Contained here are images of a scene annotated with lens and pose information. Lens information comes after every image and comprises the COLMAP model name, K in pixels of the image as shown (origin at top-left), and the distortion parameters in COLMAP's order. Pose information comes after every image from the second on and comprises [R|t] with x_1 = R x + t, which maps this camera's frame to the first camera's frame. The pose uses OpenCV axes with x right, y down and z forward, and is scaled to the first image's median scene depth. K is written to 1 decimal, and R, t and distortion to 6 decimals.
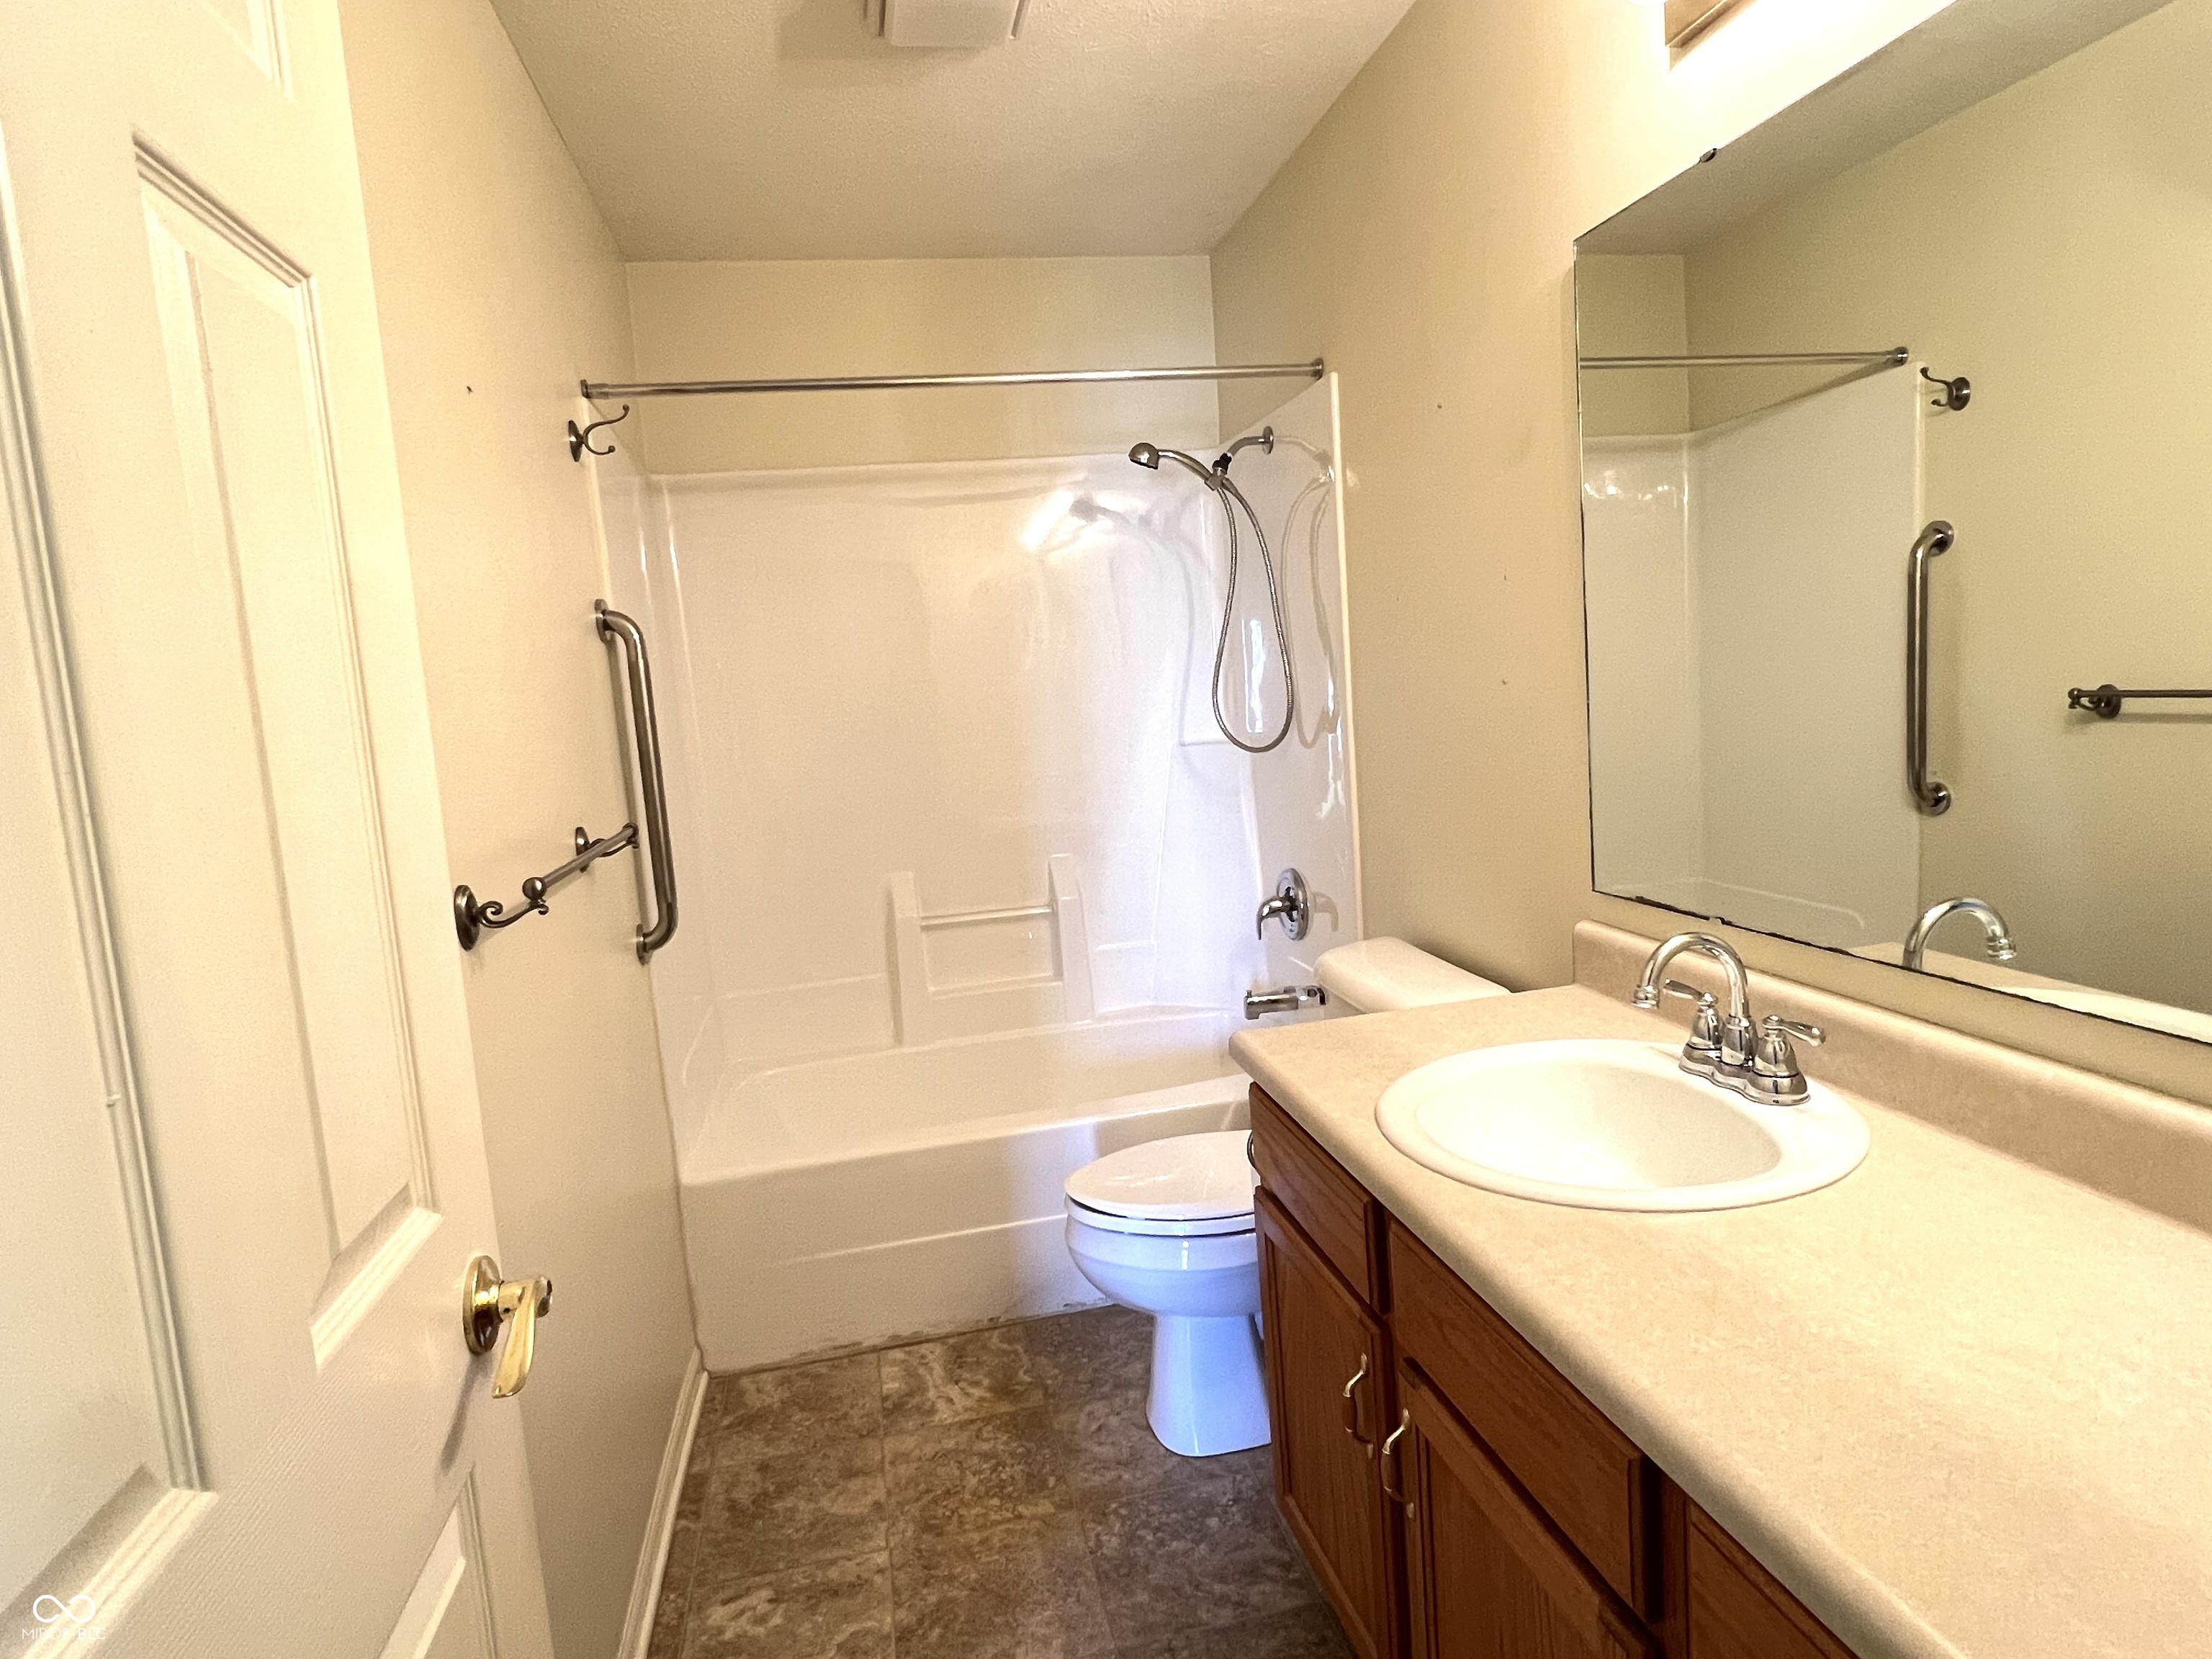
lens RADIAL K [[1212.2, 0, 1104.2], [0, 1212.2, 825.3], [0, 0, 1]] dist [-0.007965, -0.001486]
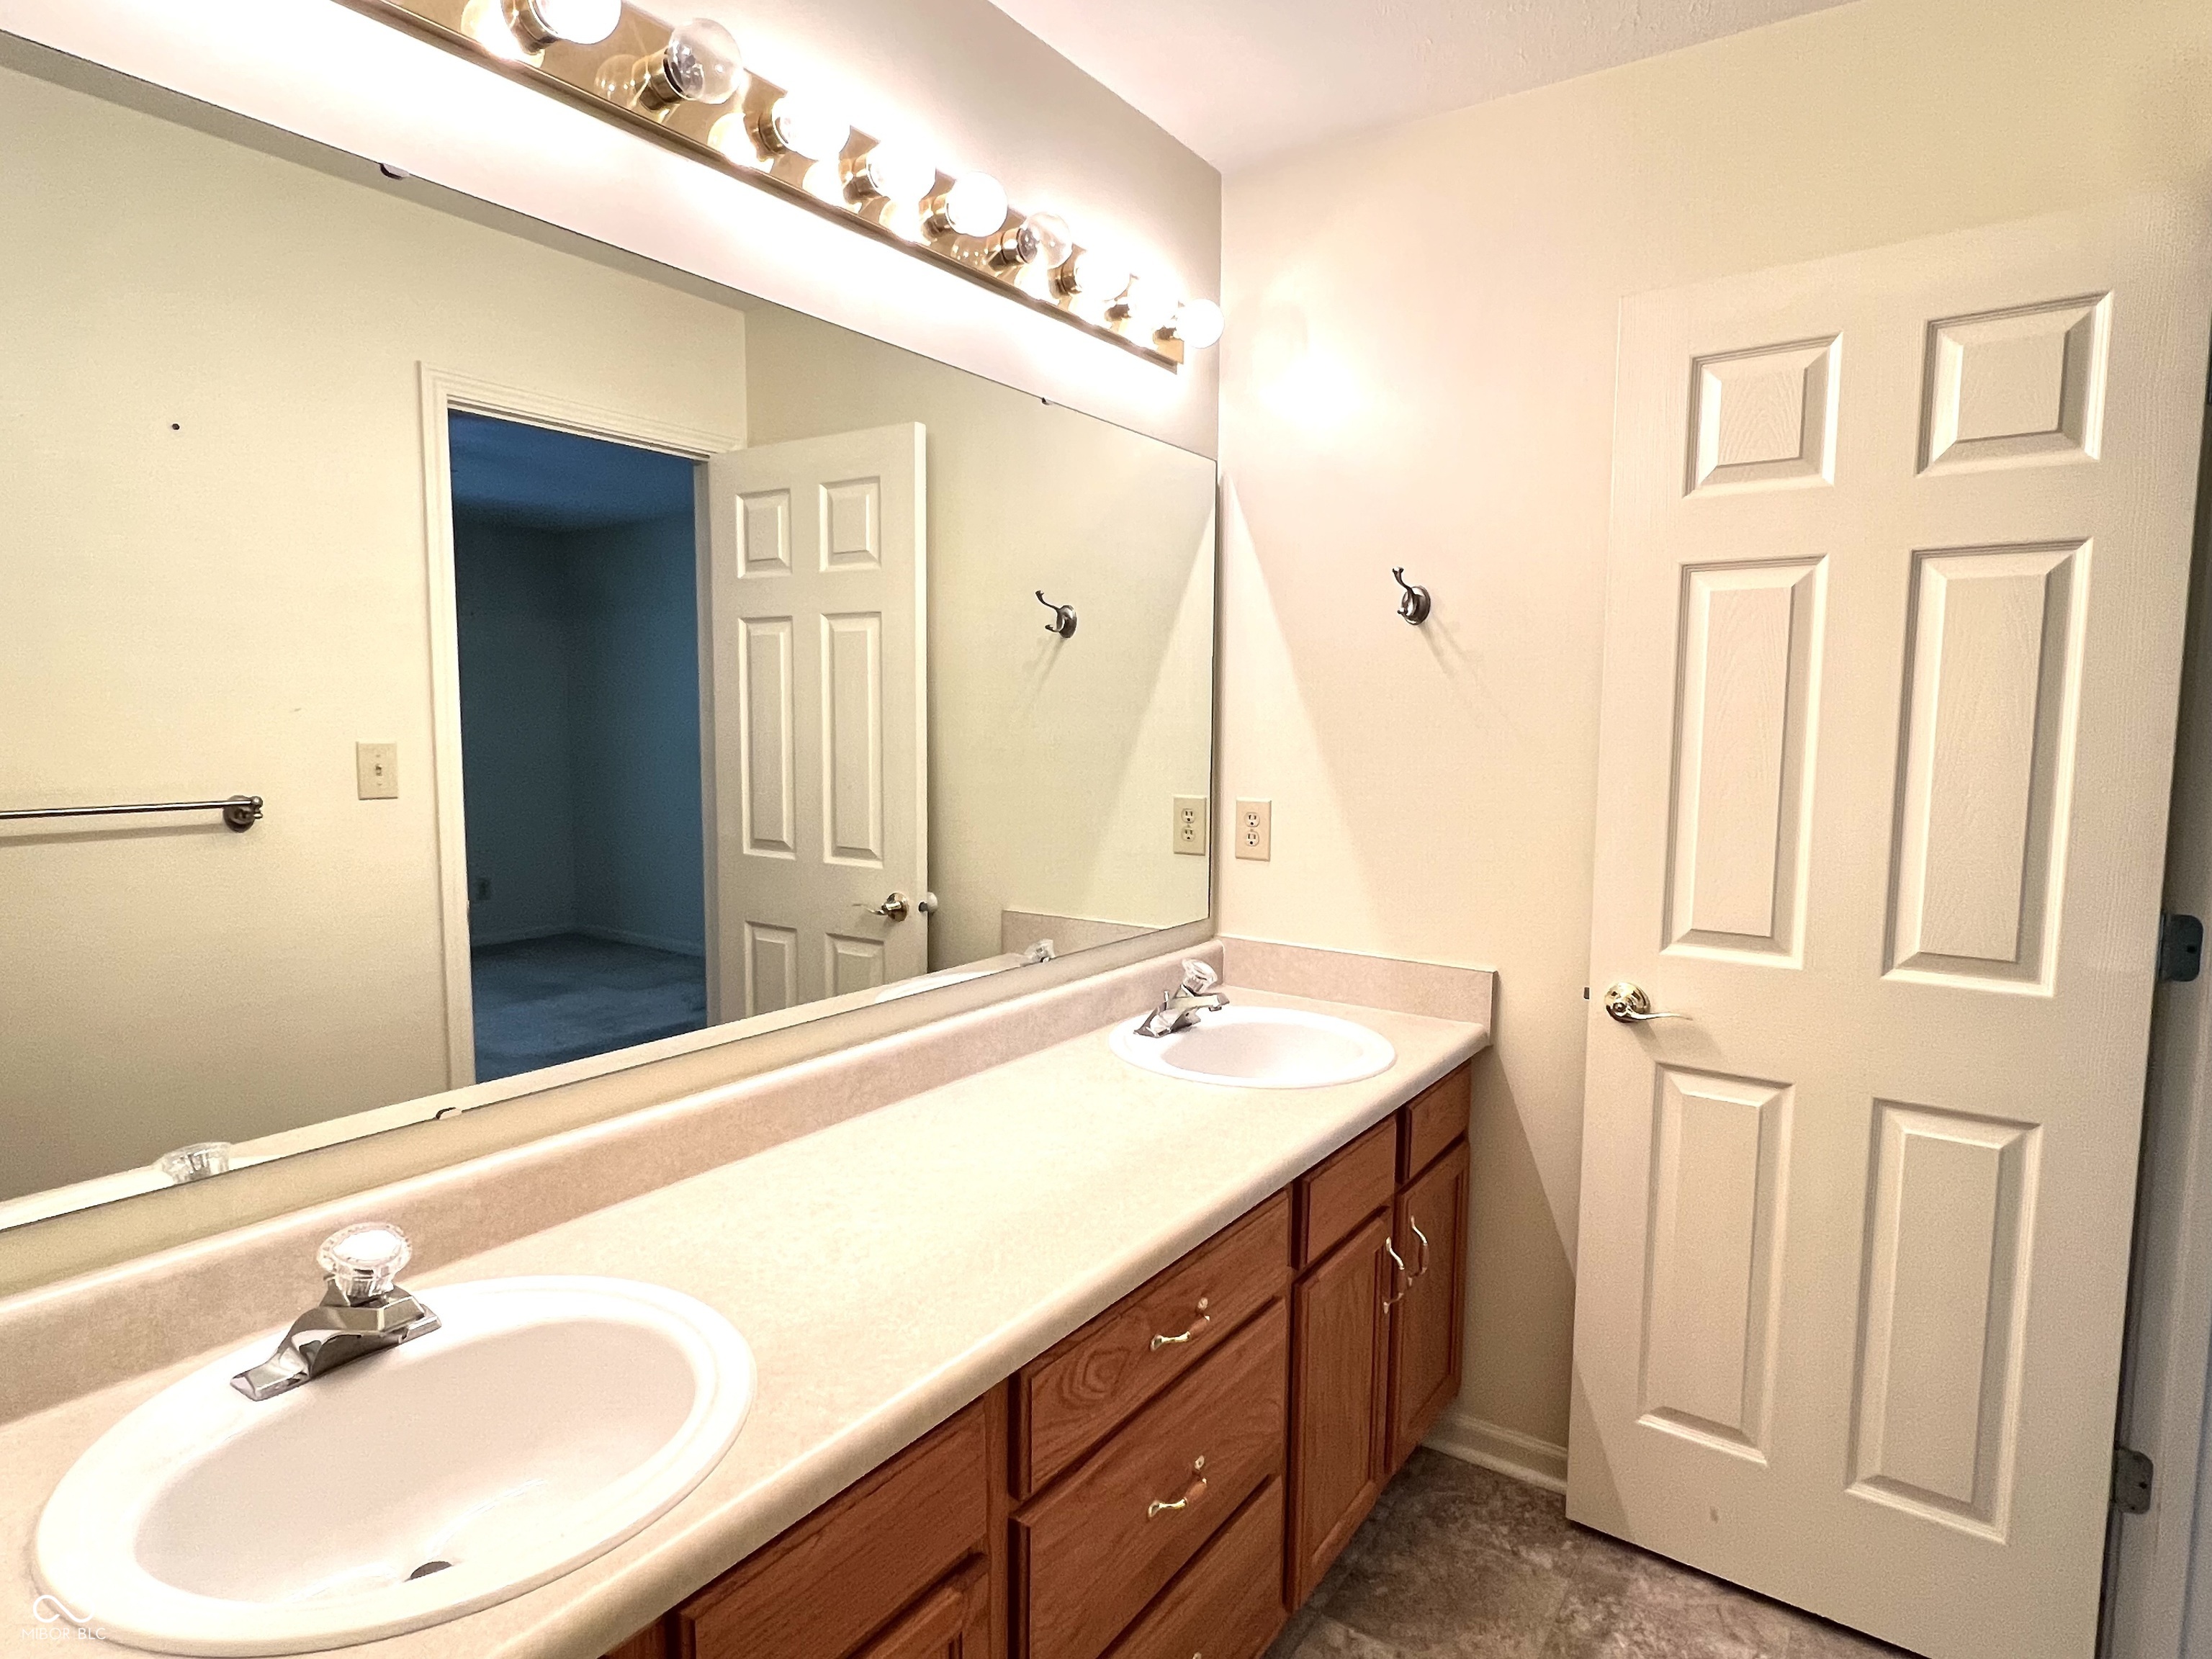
lens RADIAL K [[1212.2, 0, 1104.6], [0, 1212.2, 830.8], [0, 0, 1]] dist [-0.007965, -0.001486]
pose [[0.684974, 0.144210, -0.714153, 0.331212], [-0.142642, 0.987789, 0.062651, -0.039364], [0.714468, 0.058954, 0.697180, 0.015946]]
